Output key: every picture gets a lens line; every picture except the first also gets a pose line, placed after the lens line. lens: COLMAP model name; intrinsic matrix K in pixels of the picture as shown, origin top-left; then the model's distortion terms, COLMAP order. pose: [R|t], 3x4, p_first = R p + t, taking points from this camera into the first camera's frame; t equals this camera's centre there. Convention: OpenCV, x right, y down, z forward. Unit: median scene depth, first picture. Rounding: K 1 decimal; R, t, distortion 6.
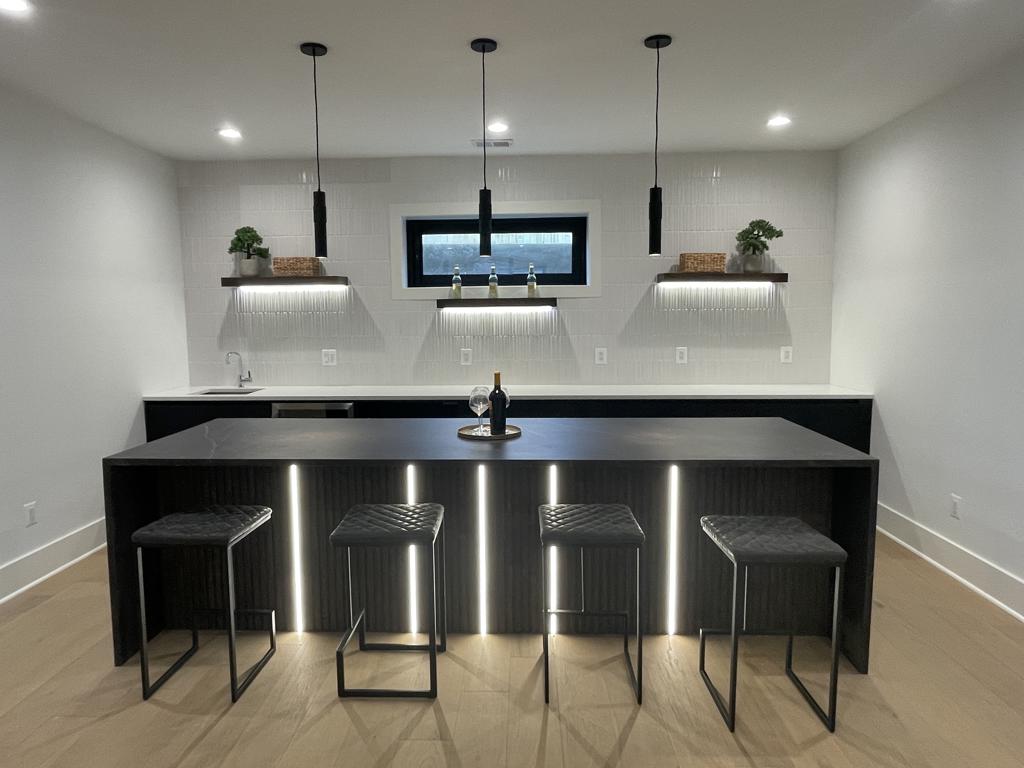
lens RADIAL K [[683.9, 0, 502.0], [0, 683.9, 386.5], [0, 0, 1]] dist [0.012323, 0.000539]
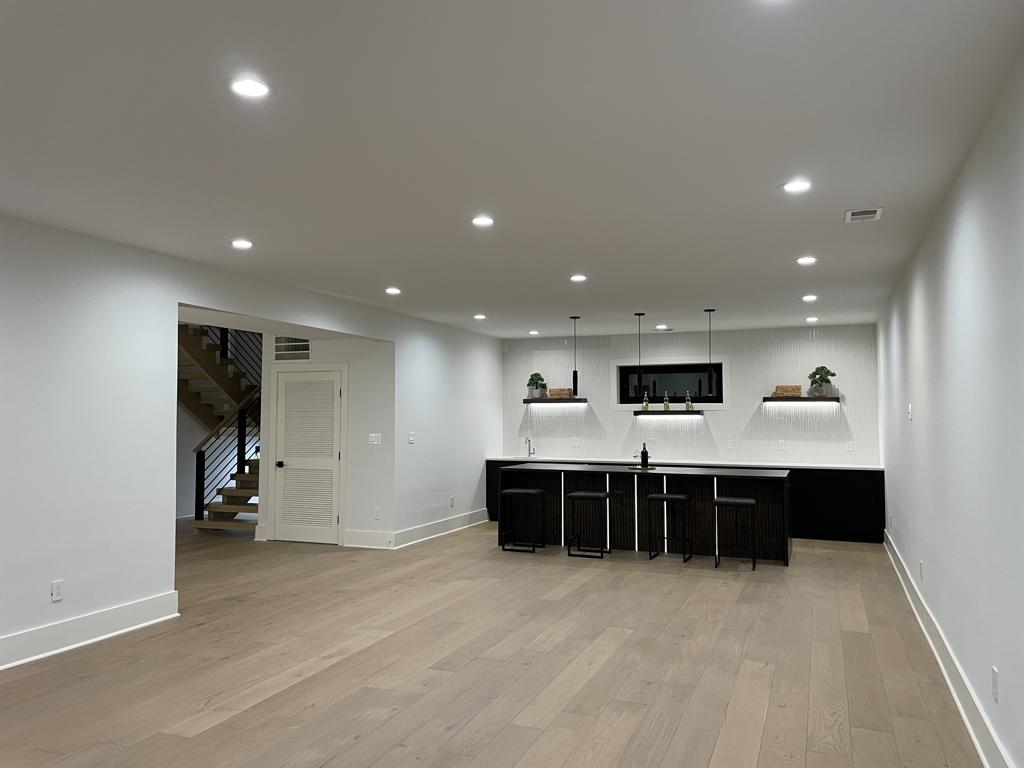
lens RADIAL K [[778.3, 0, 507.2], [0, 778.3, 383.9], [0, 0, 1]] dist [0.064765, -0.073721]
pose [[0.945219, -0.004269, -0.326408, 0.261750], [-0.046512, 0.987951, -0.147612, 0.123330], [0.323105, 0.154708, 0.933632, -1.052510]]
